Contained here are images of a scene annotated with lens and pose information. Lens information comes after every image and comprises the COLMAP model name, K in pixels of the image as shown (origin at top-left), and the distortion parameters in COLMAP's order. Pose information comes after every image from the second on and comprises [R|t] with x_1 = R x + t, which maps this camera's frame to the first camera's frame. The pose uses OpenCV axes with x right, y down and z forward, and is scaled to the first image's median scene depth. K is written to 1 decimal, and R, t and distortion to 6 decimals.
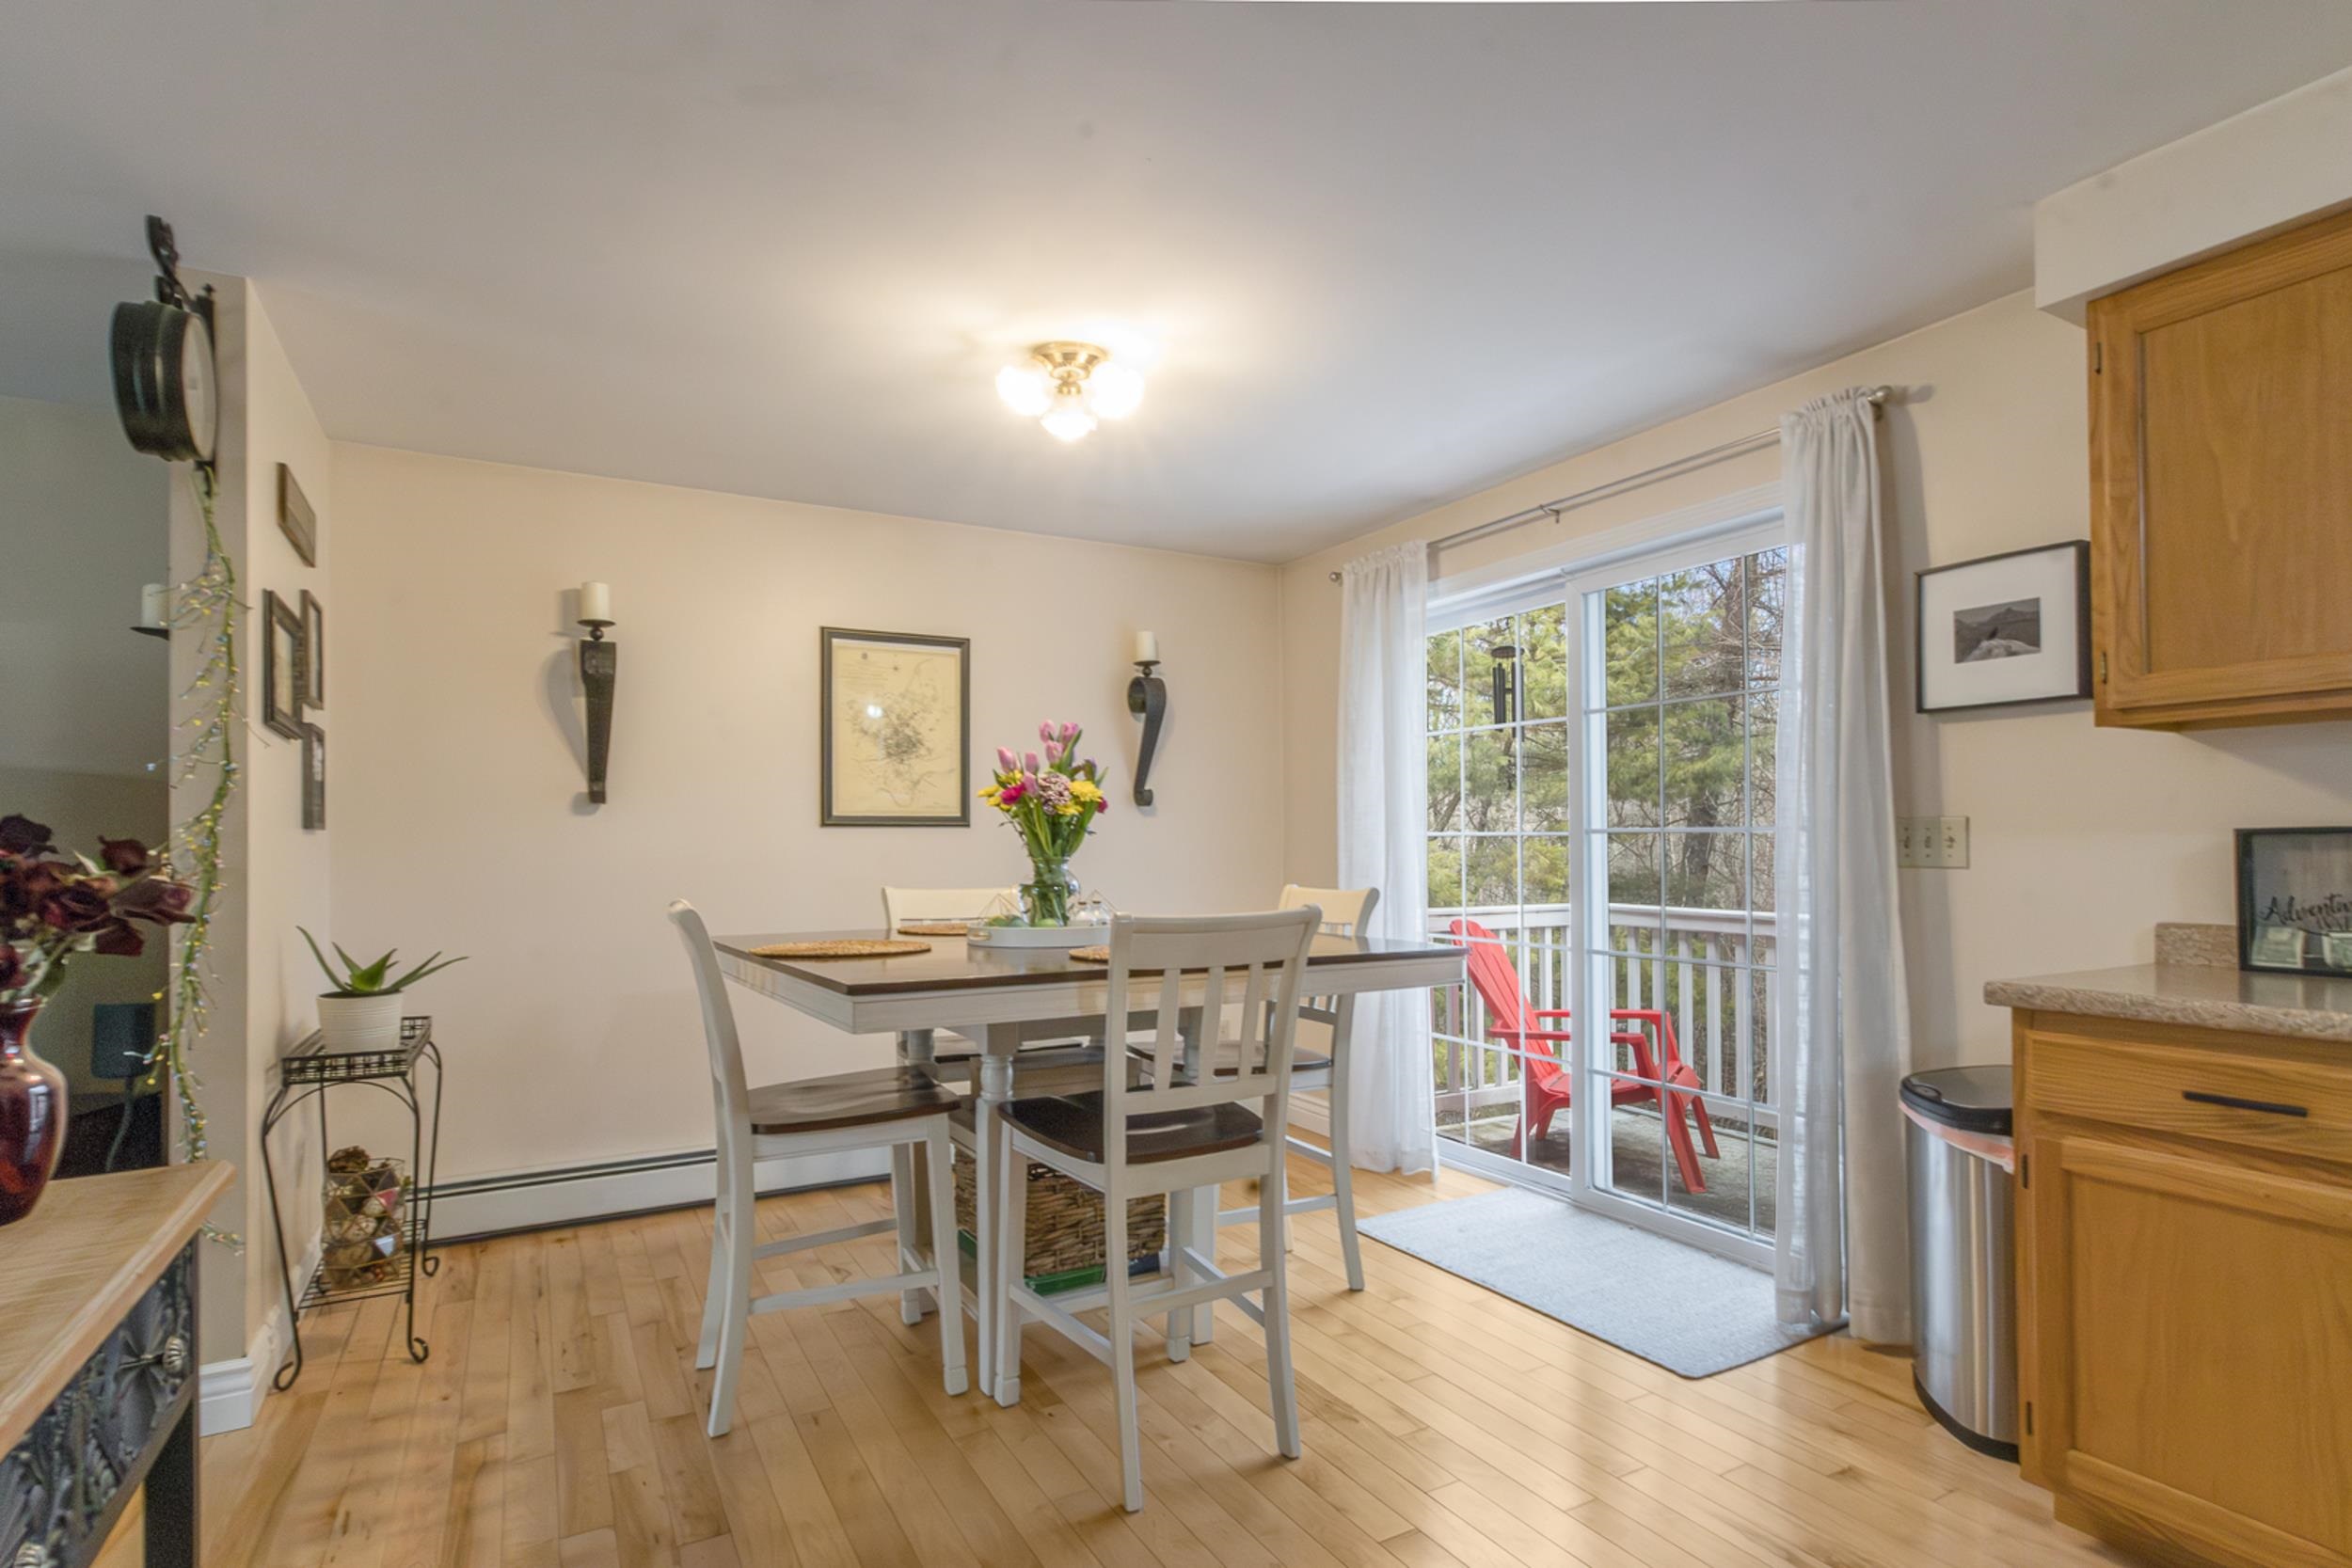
lens RADIAL K [[1191.6, 0, 1178.2], [0, 1191.6, 841.5], [0, 0, 1]] dist [-0.023439, 0.000742]
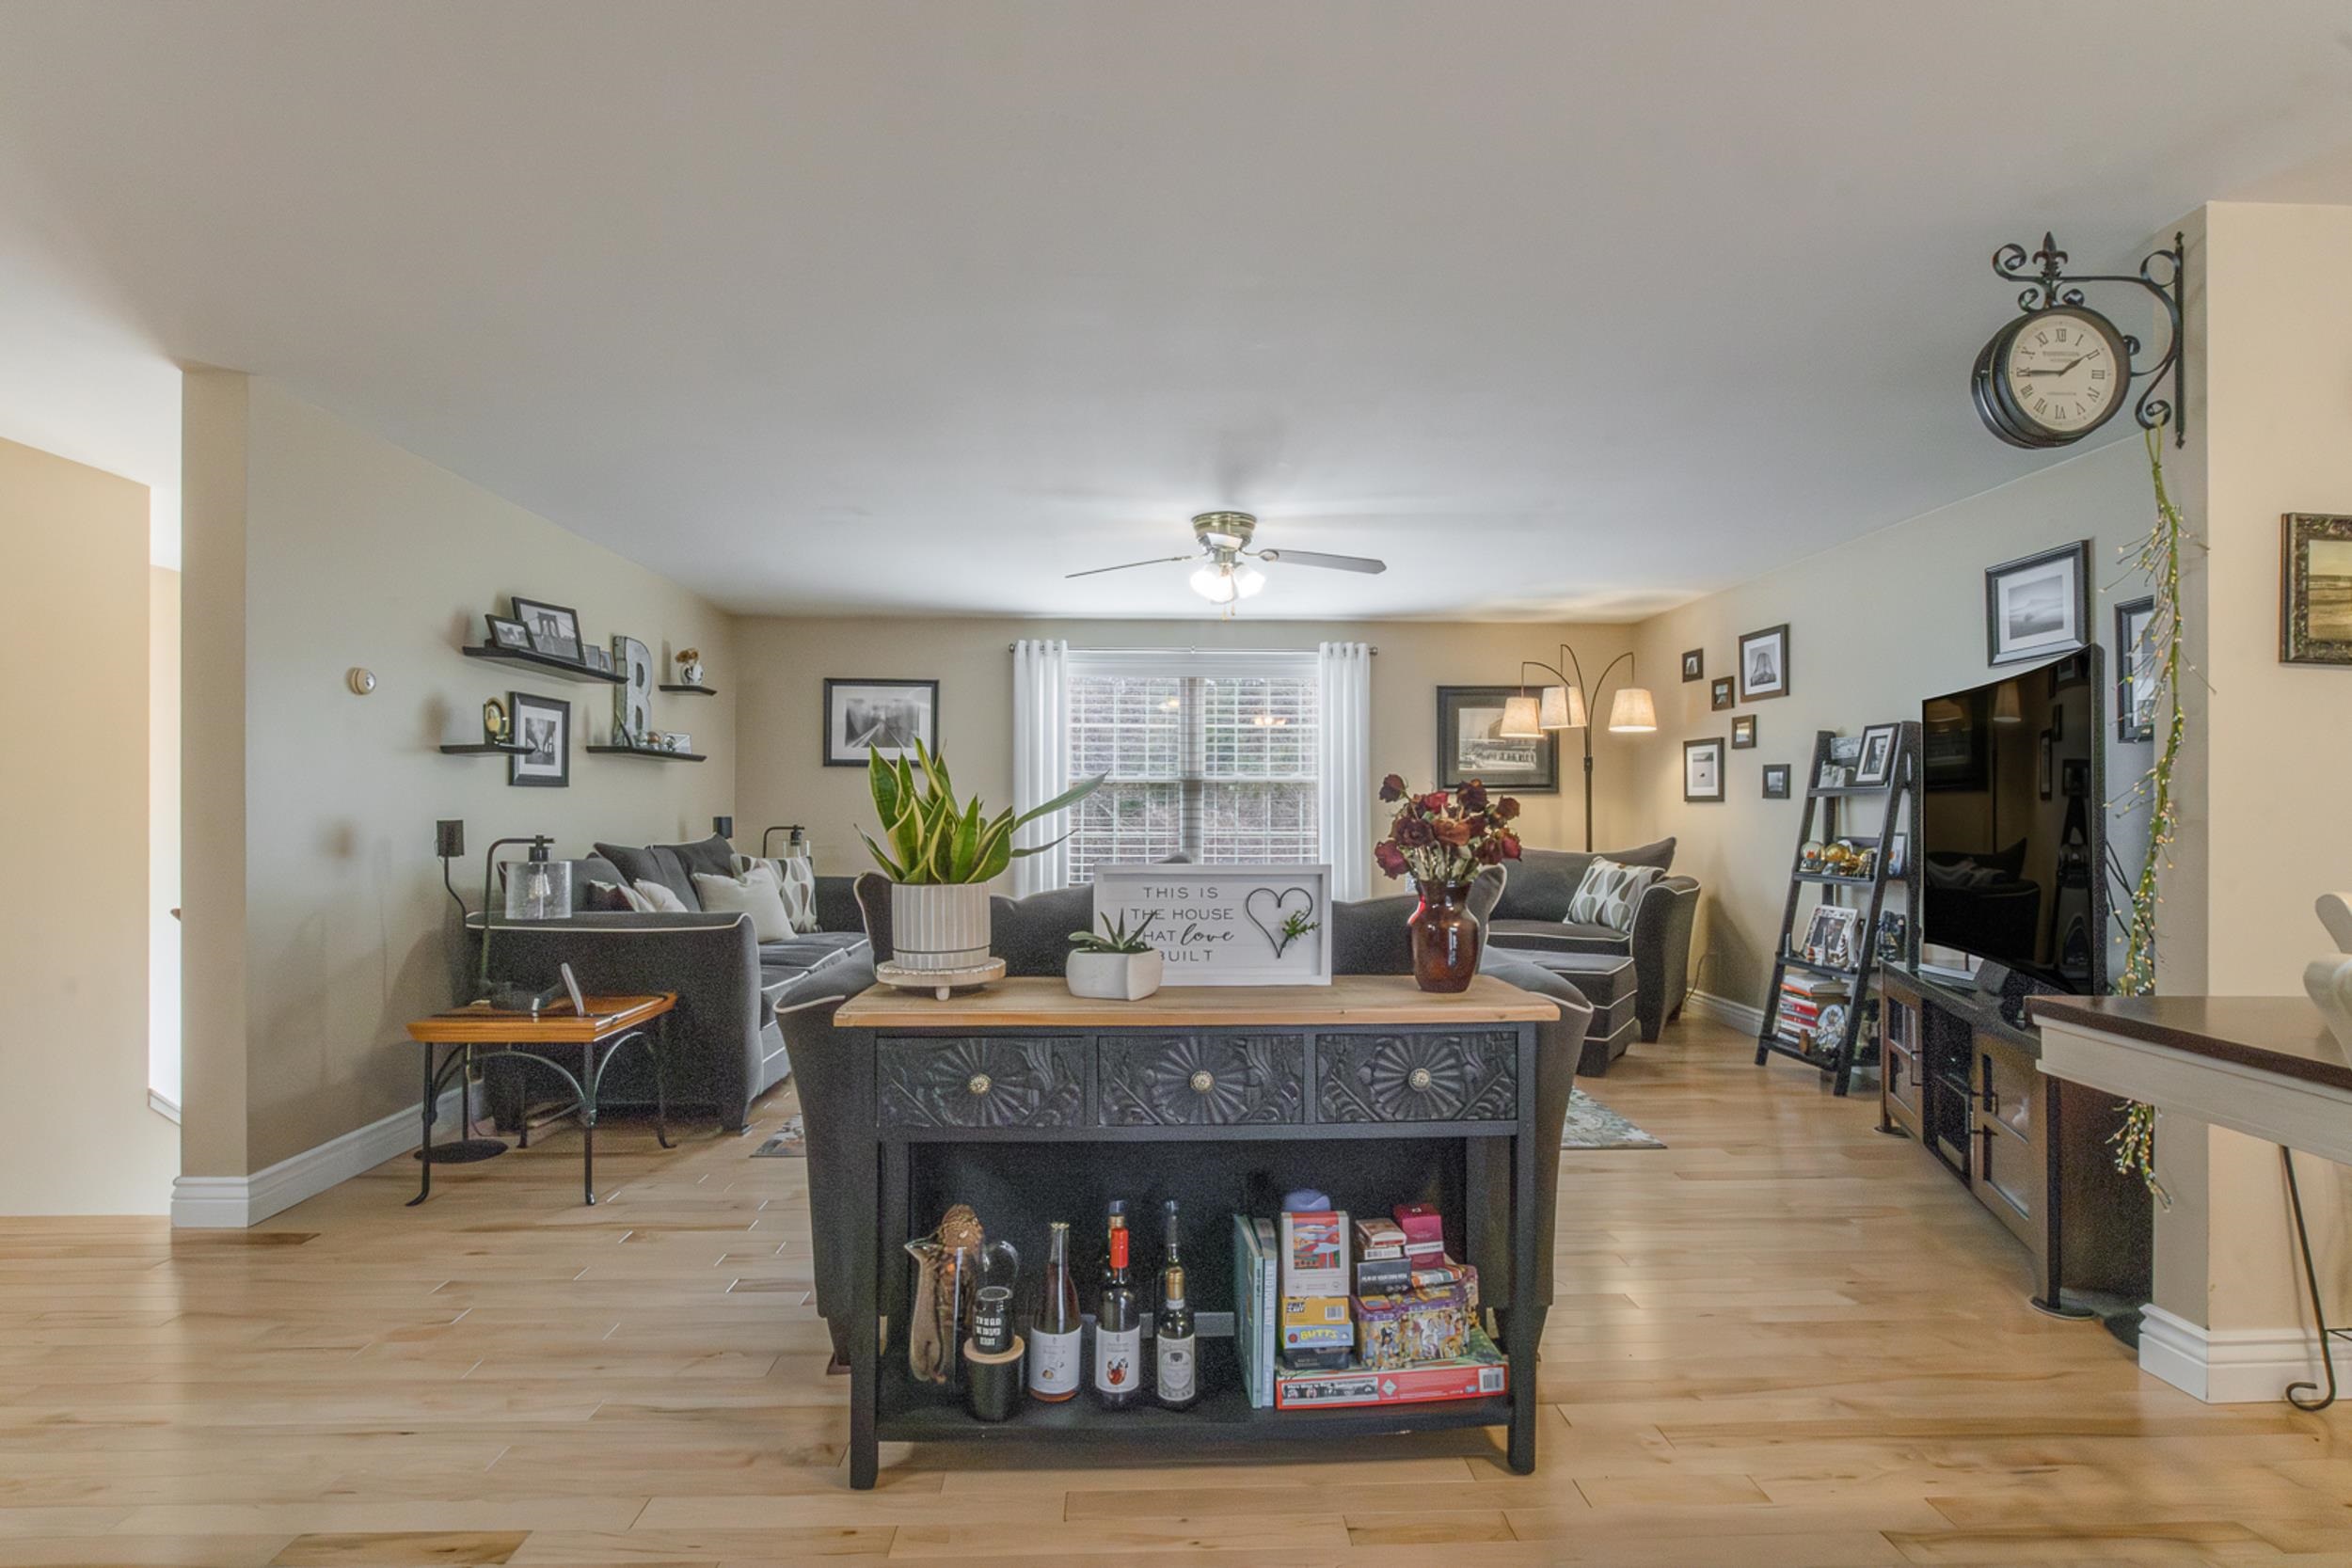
lens RADIAL K [[1170.4, 0, 1185.7], [0, 1170.4, 811.2], [0, 0, 1]] dist [-0.030503, 0.018709]
pose [[-0.447515, 0.009302, -0.894228, 0.368097], [0.004978, 0.999956, 0.007910, 0.003874], [0.894263, -0.000912, -0.447542, 0.597788]]
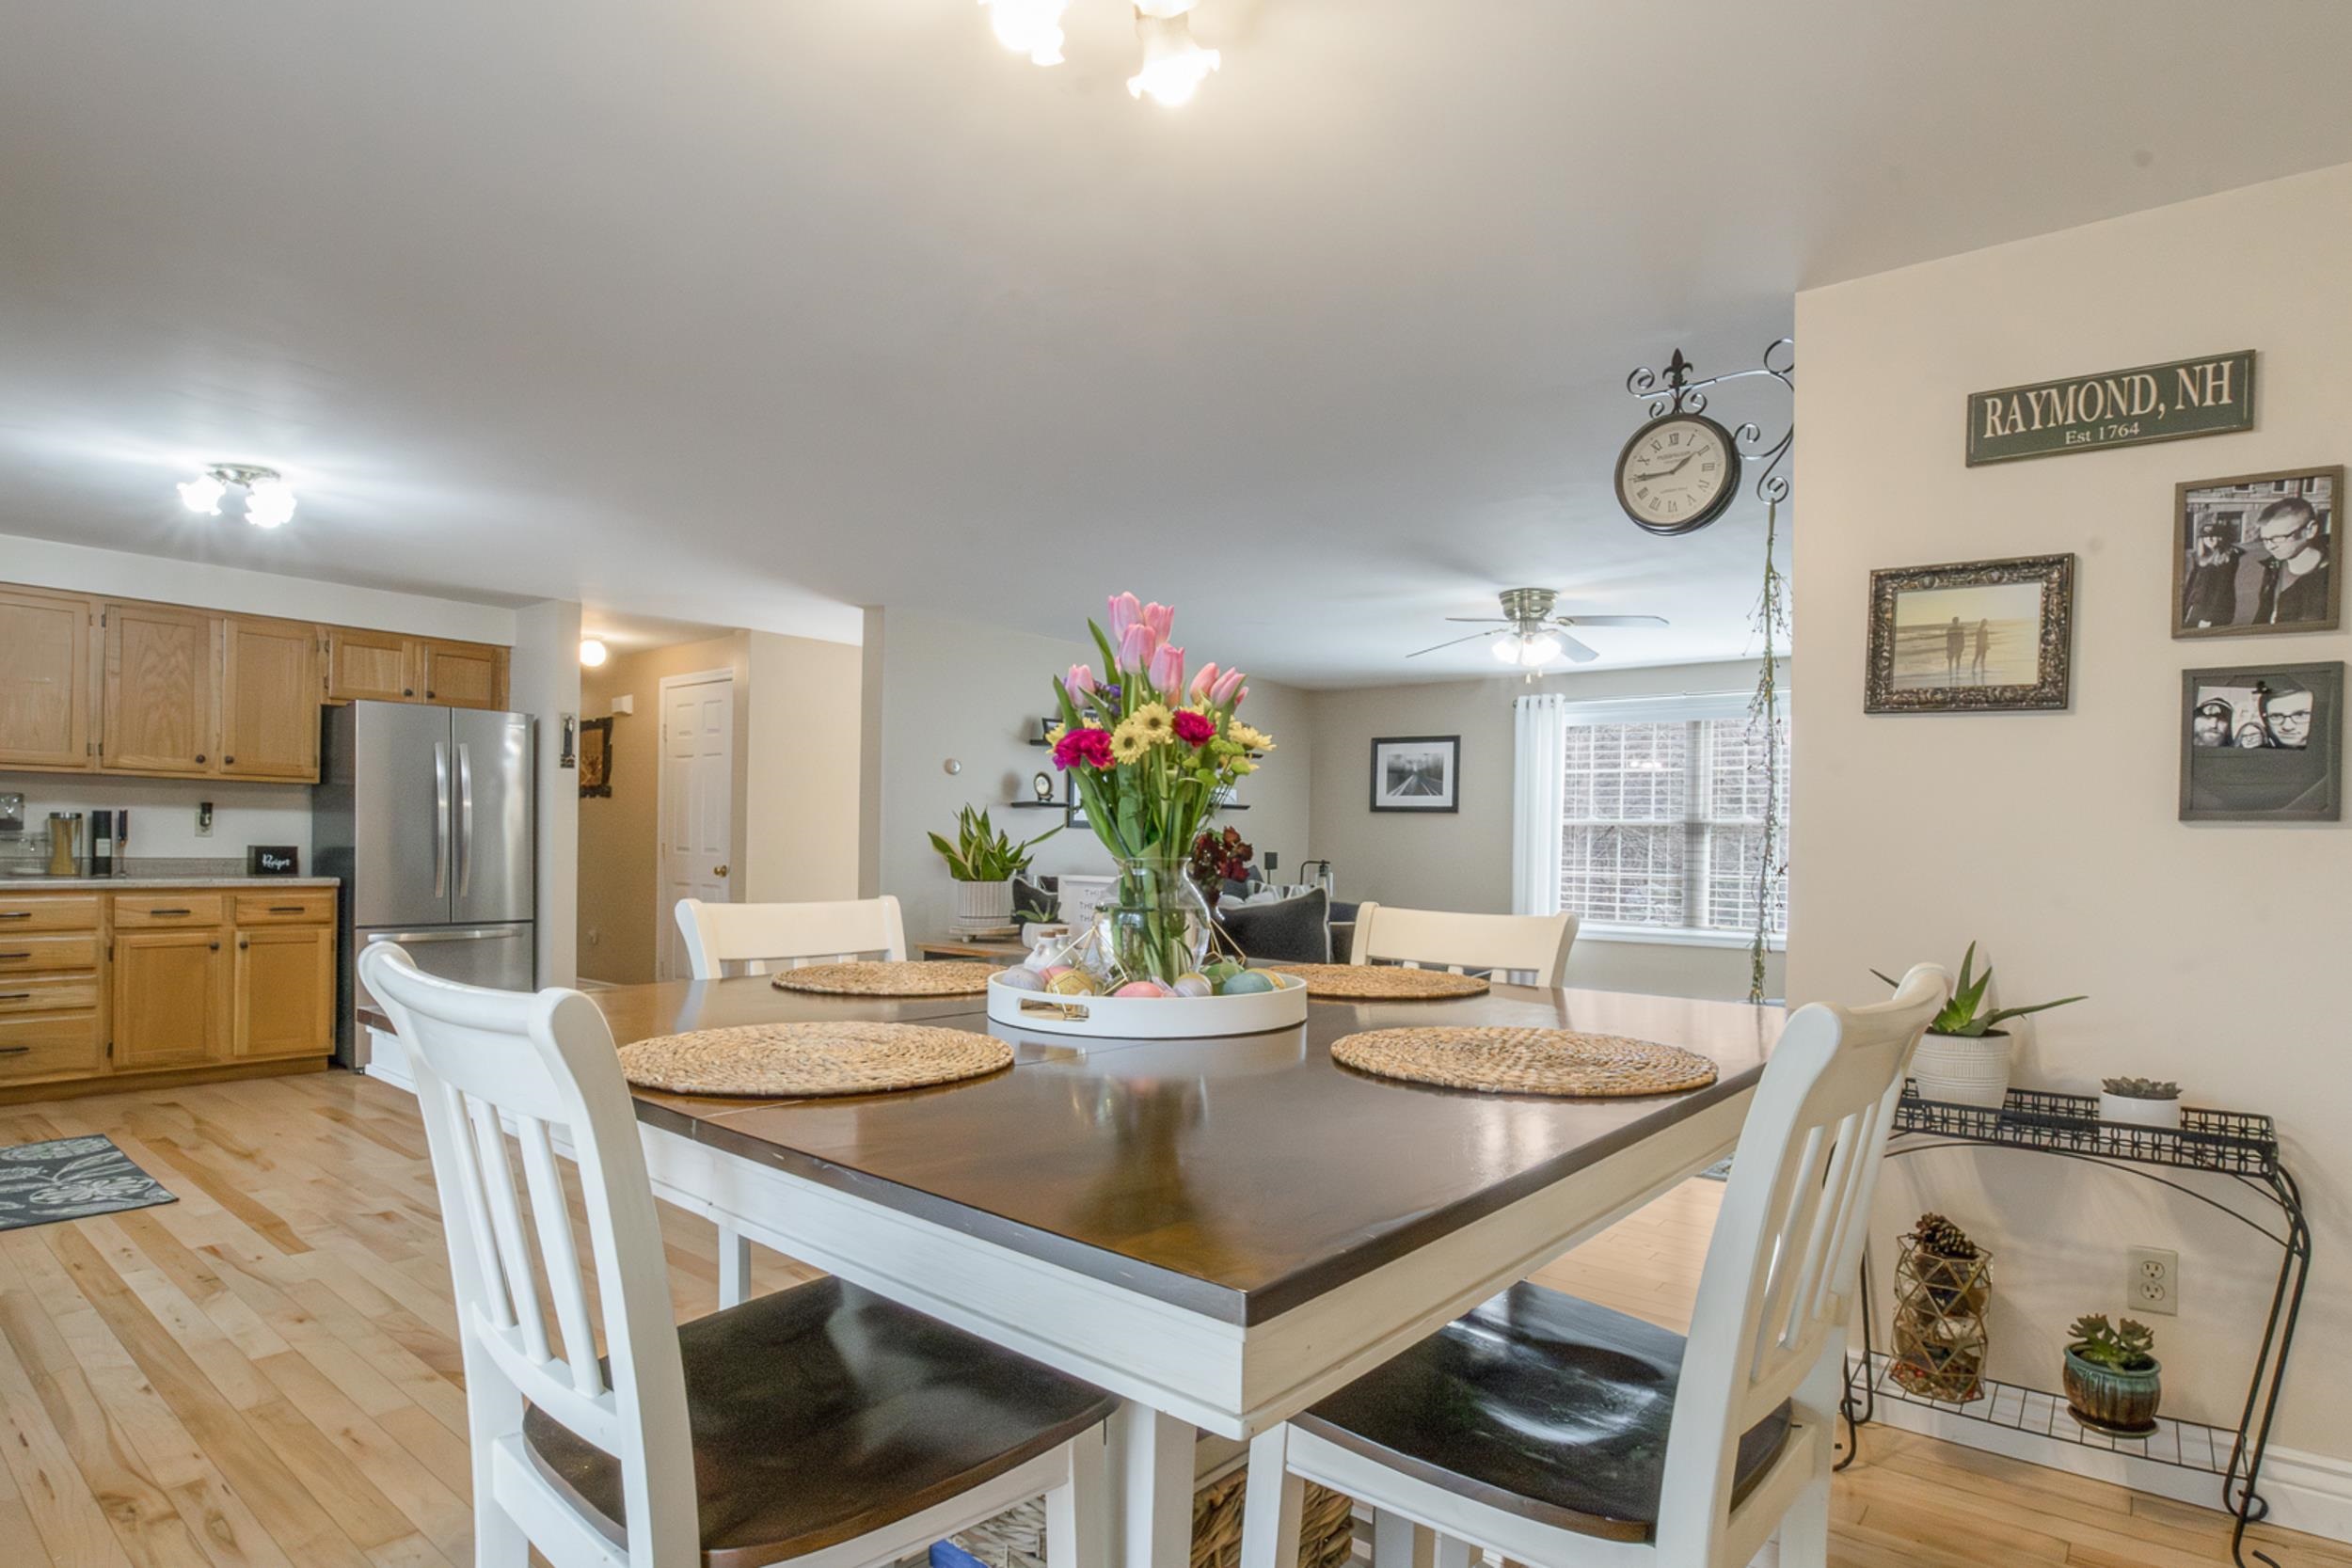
lens RADIAL K [[1229.5, 0, 1186.5], [0, 1229.5, 845.0], [0, 0, 1]] dist [-0.022840, -0.000621]
pose [[-0.927835, -0.006916, -0.372926, 0.089612], [-0.008012, 0.999967, 0.001390, 0.009590], [0.372904, 0.004277, -0.927860, 1.584256]]
